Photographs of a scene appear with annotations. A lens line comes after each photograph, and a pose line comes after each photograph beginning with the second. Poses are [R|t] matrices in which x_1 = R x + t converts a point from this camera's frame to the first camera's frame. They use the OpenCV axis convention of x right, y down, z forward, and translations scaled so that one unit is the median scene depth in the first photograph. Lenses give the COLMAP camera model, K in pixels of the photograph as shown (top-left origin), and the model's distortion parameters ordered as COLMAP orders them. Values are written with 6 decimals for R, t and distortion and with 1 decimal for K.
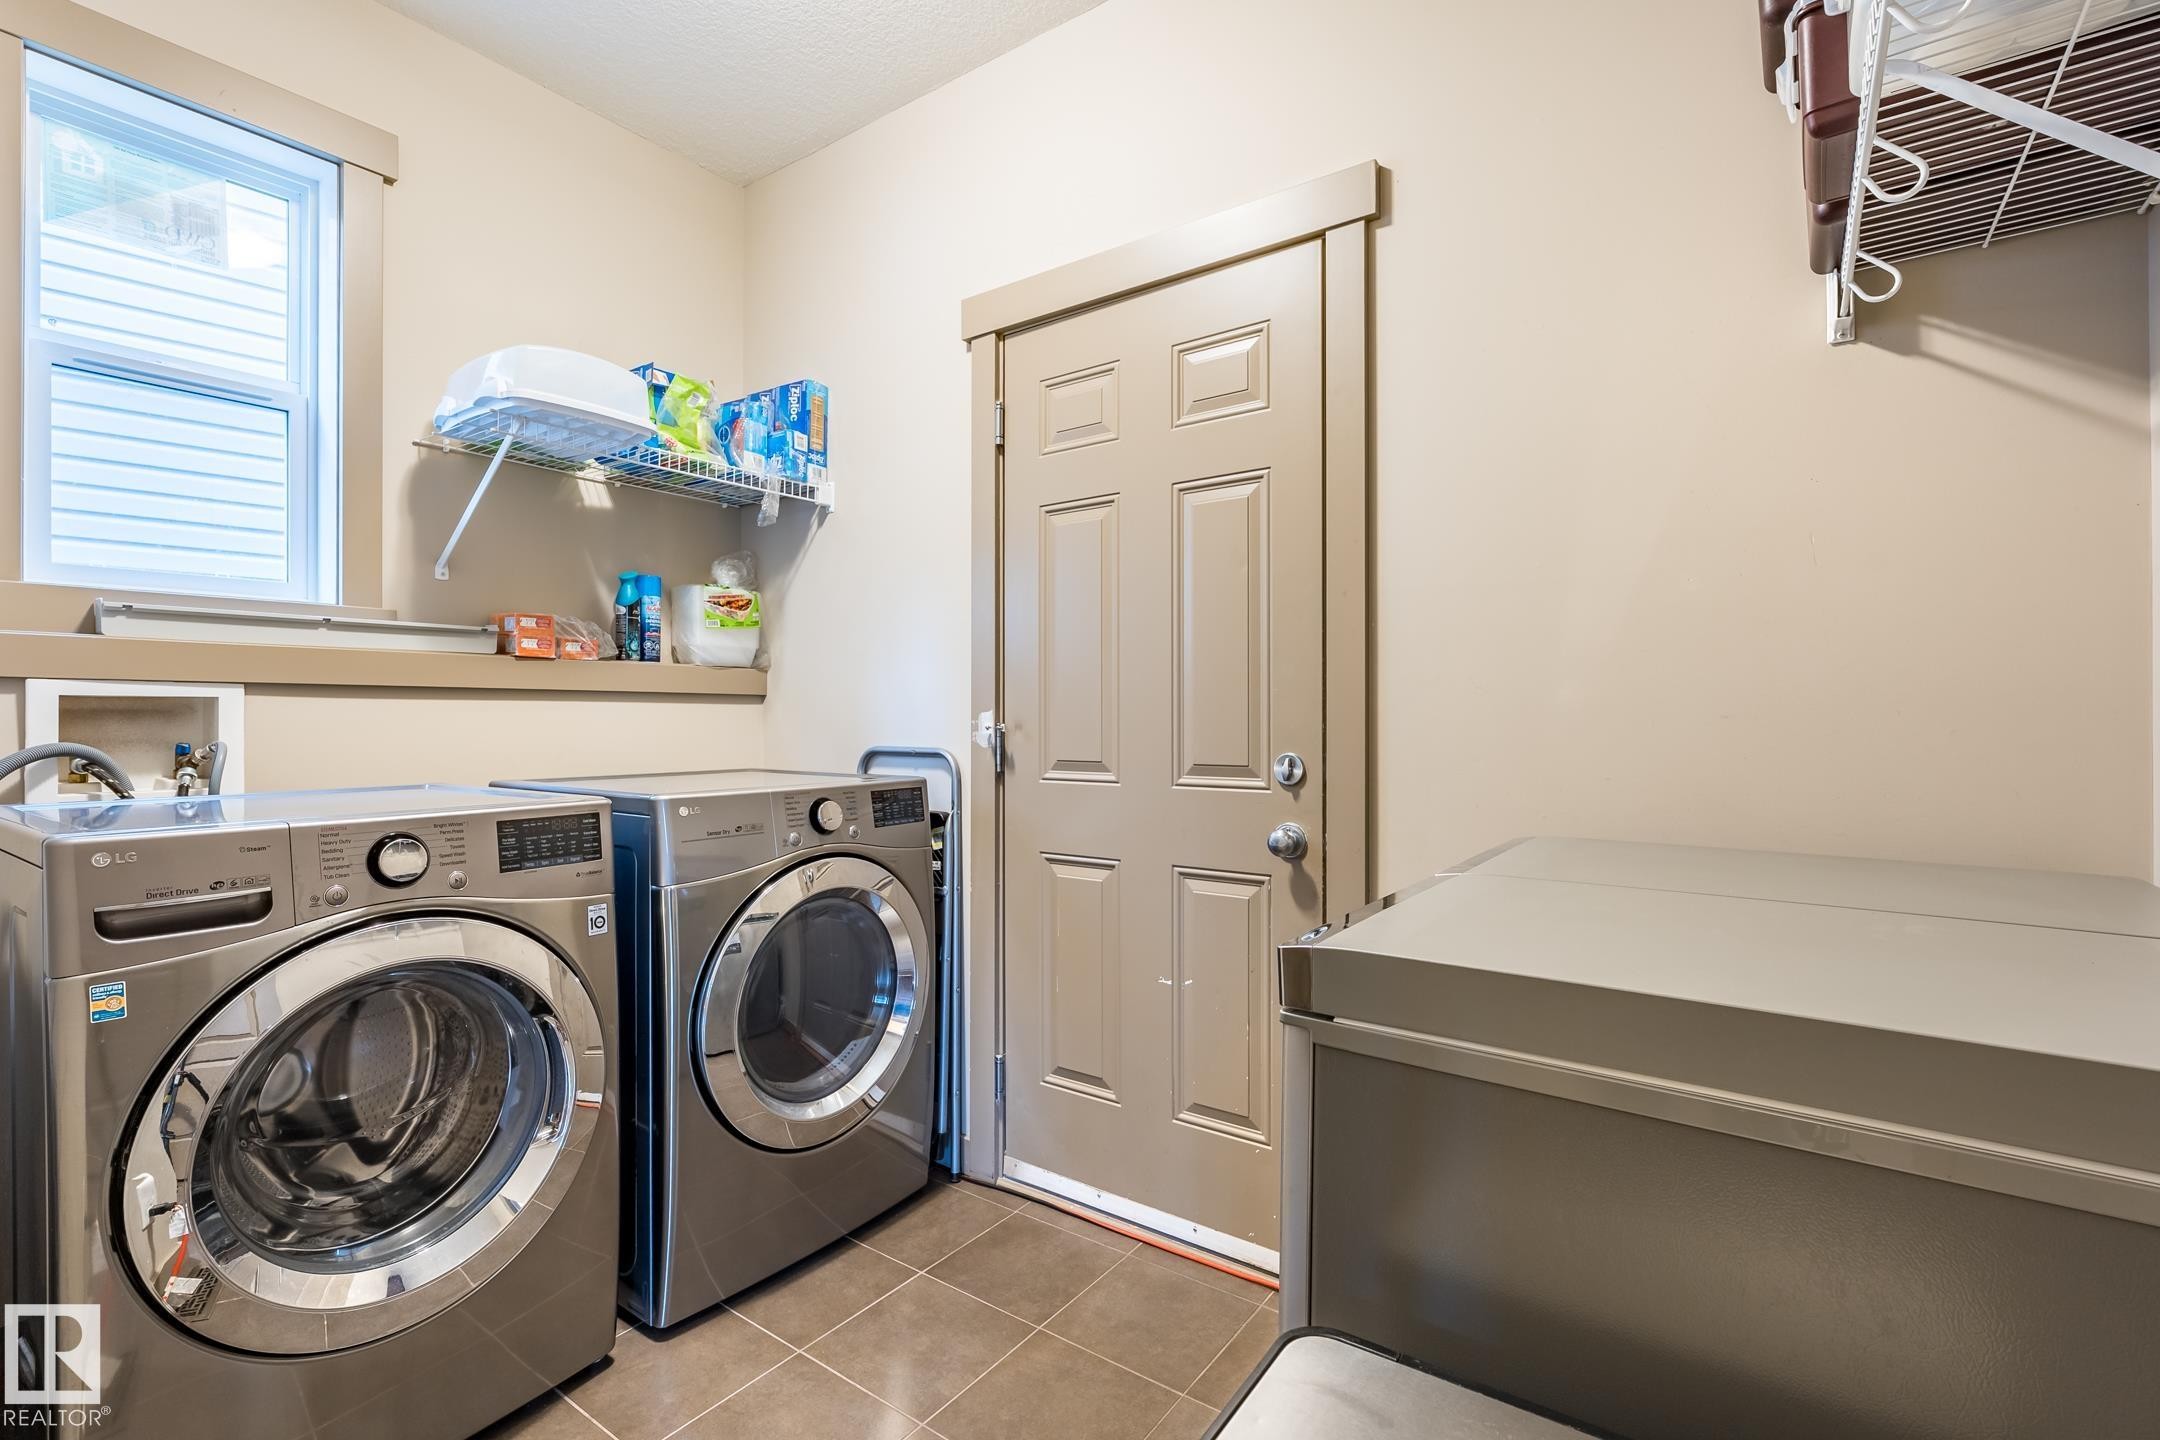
lens RADIAL K [[957.9, 0, 1080.2], [0, 957.9, 720.3], [0, 0, 1]] dist [-0.003362, 0.000966]
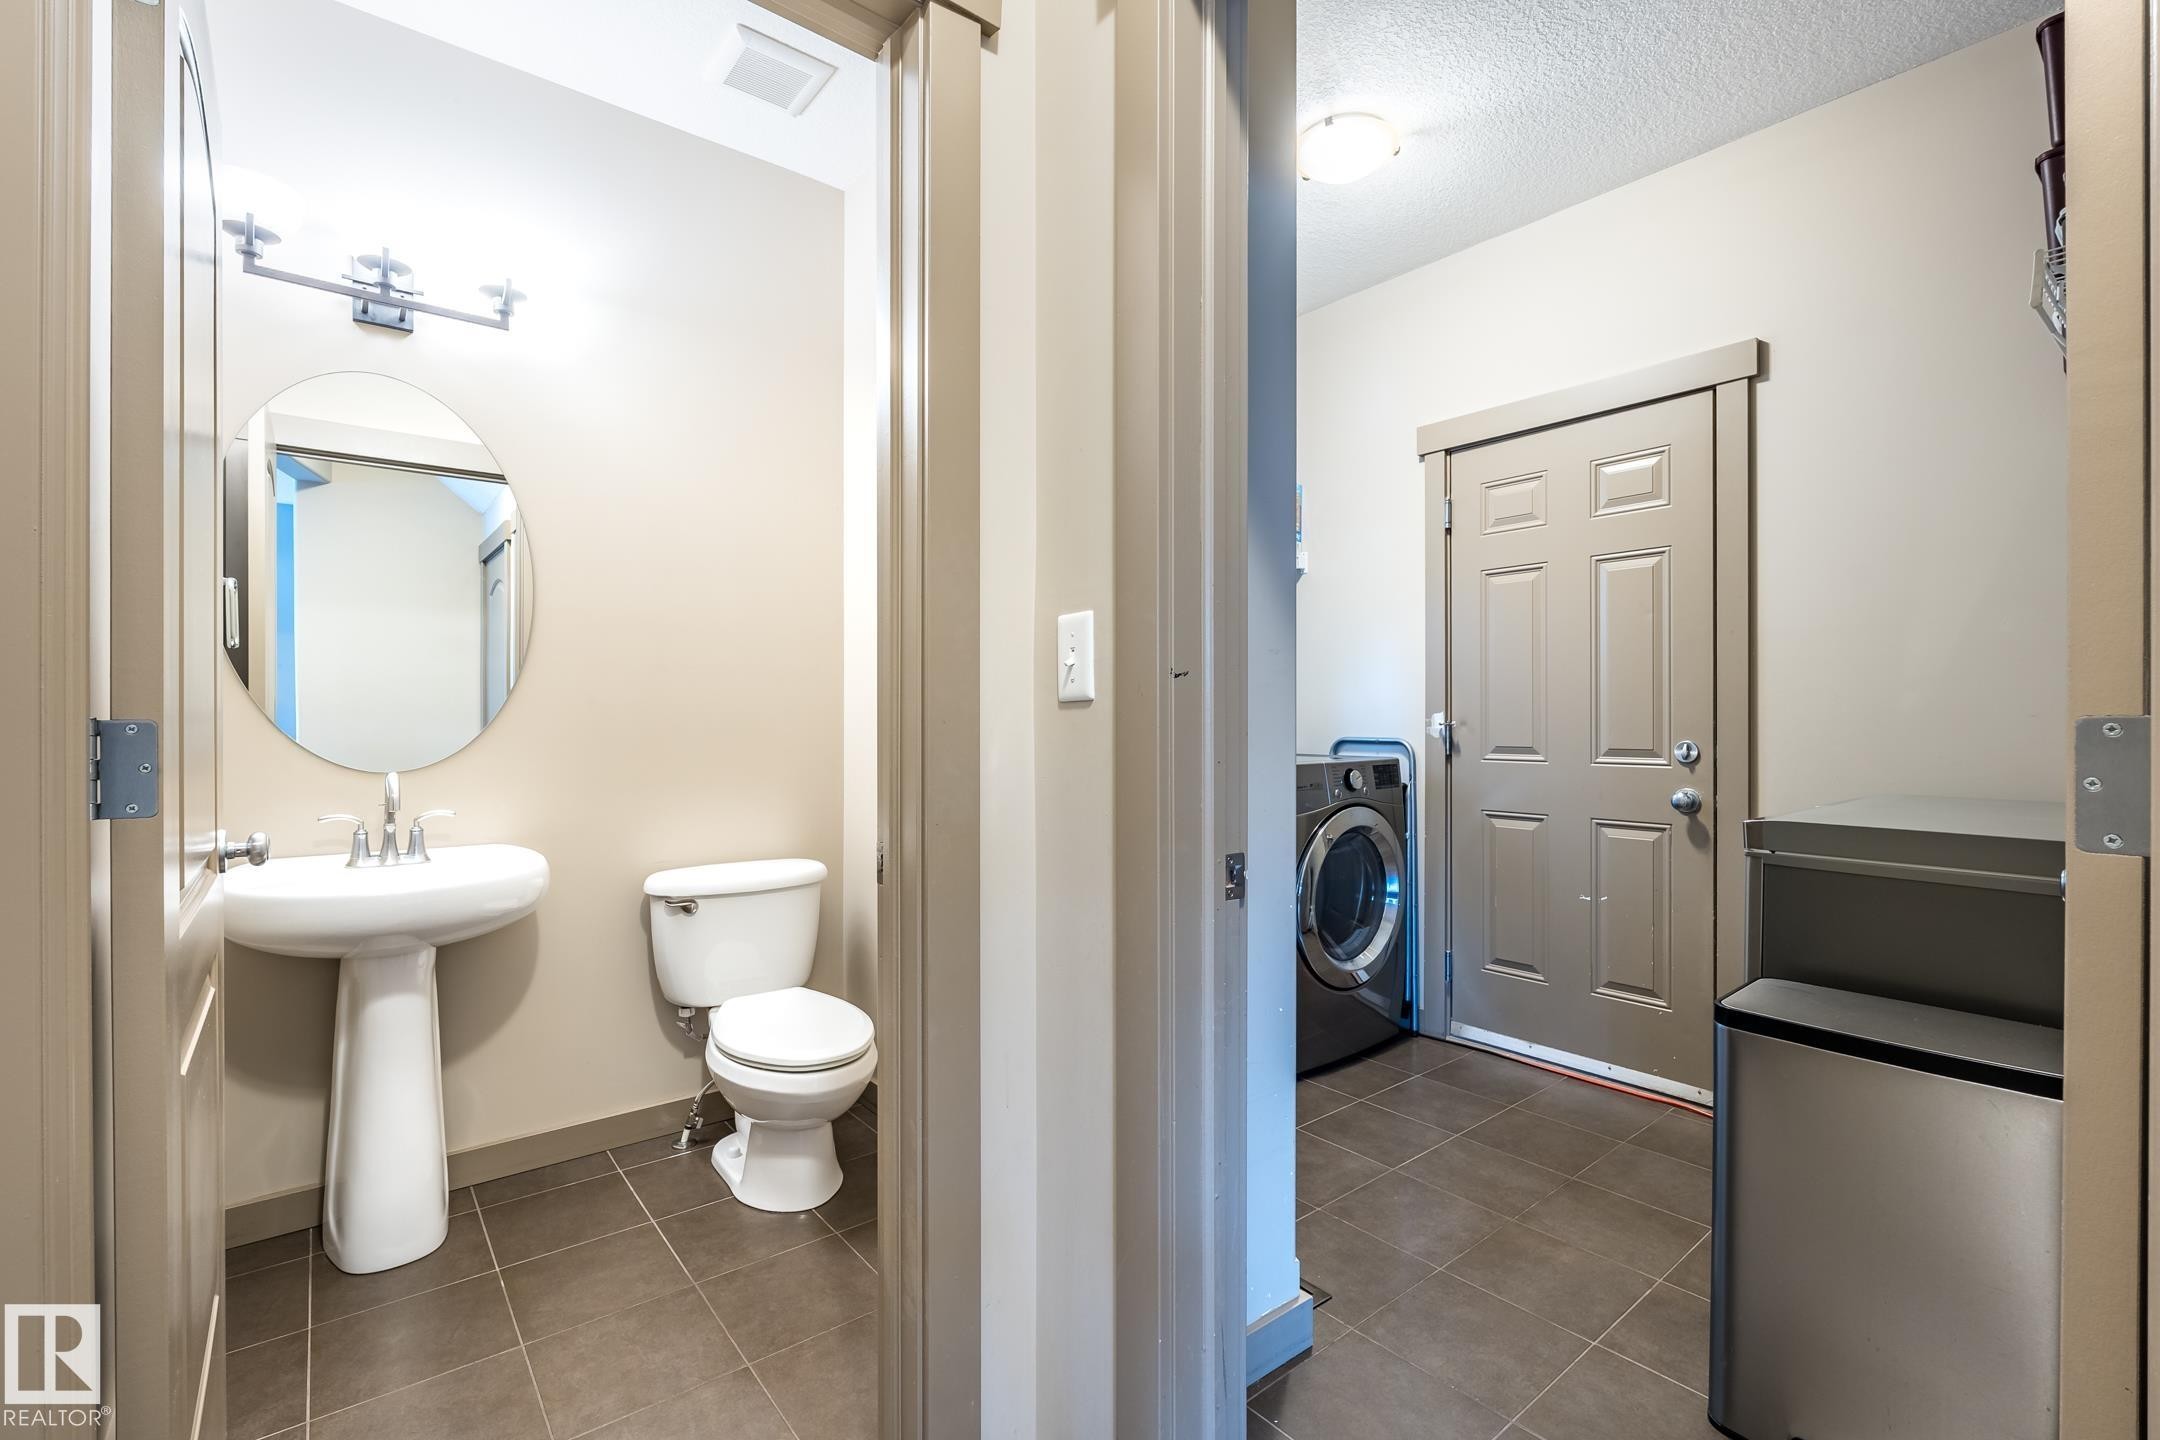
lens RADIAL K [[957.9, 0, 1082.7], [0, 957.9, 721.0], [0, 0, 1]] dist [-0.003362, 0.000966]
pose [[0.967753, -0.001689, -0.251895, -0.275987], [0.002558, 0.999992, 0.003123, -0.002933], [0.251888, -0.003666, 0.967750, -0.583188]]
